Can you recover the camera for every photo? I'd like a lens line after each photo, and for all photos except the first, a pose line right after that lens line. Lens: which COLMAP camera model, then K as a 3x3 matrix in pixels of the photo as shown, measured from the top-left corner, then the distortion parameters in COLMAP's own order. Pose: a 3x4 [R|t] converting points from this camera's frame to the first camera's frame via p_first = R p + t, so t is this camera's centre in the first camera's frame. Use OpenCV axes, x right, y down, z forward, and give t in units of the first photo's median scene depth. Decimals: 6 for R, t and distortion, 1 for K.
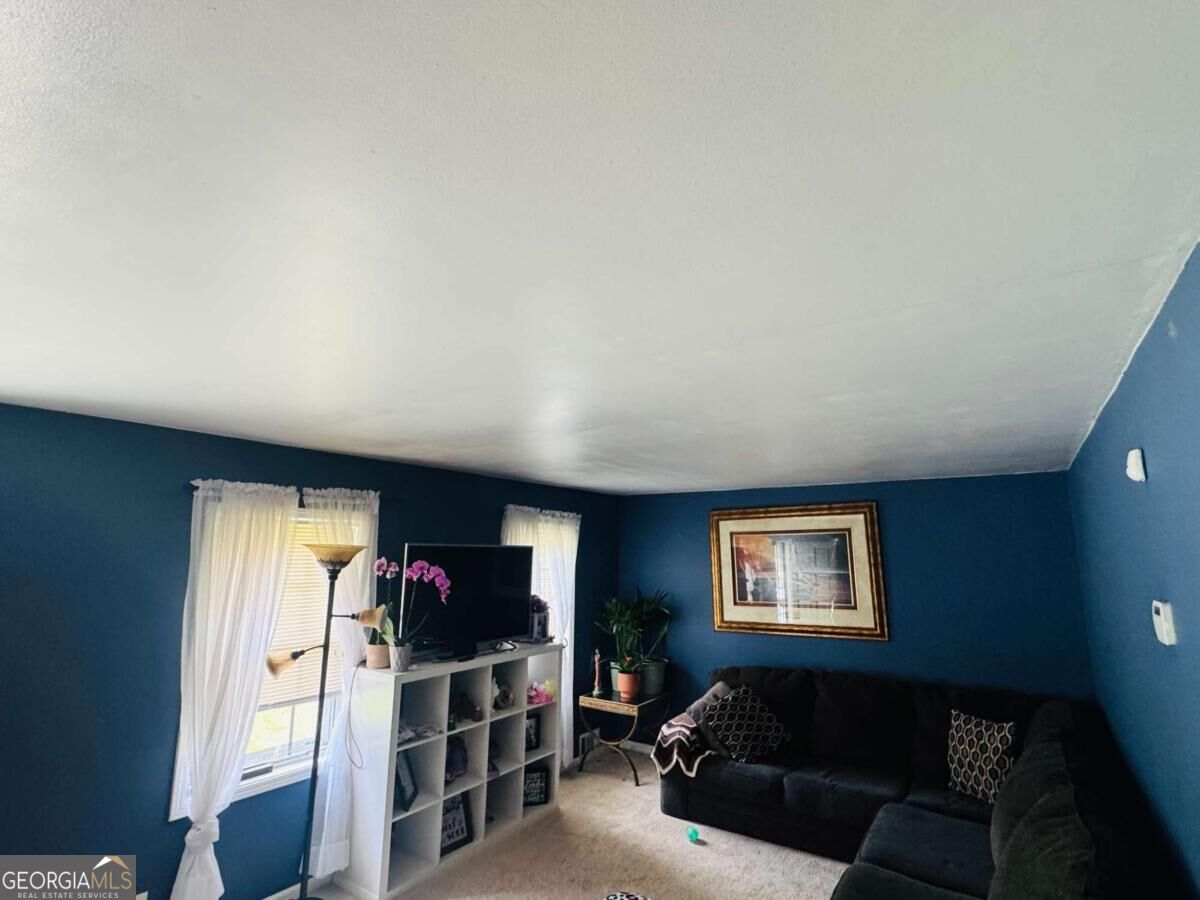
lens RADIAL K [[597.5, 0, 602.2], [0, 597.5, 447.4], [0, 0, 1]] dist [-0.001275, 0.000124]
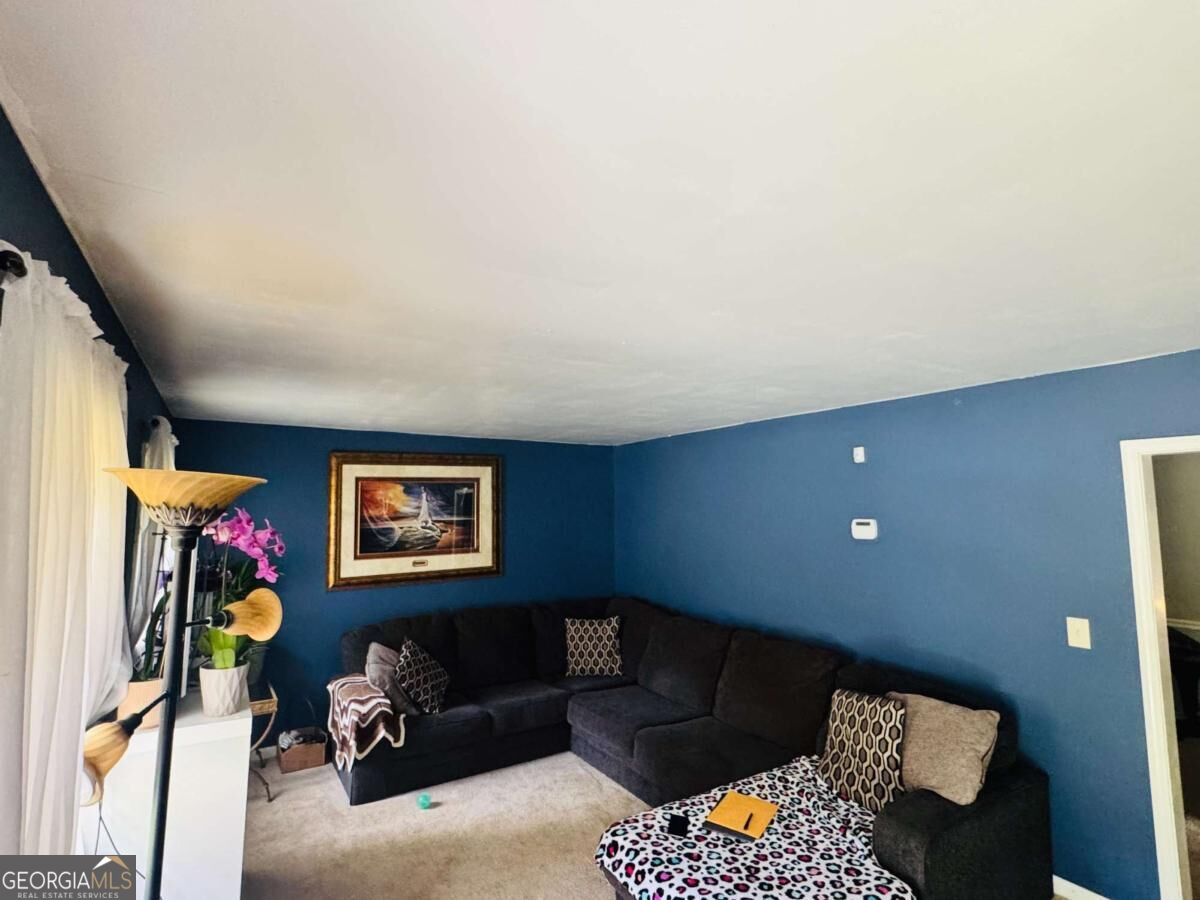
lens RADIAL K [[597.5, 0, 601.8], [0, 597.5, 451.0], [0, 0, 1]] dist [-0.001275, 0.000124]
pose [[0.404974, 0.080744, 0.910756, -0.552107], [-0.154349, 0.987835, -0.018945, 0.080381], [-0.901206, -0.132902, 0.412510, 0.398109]]
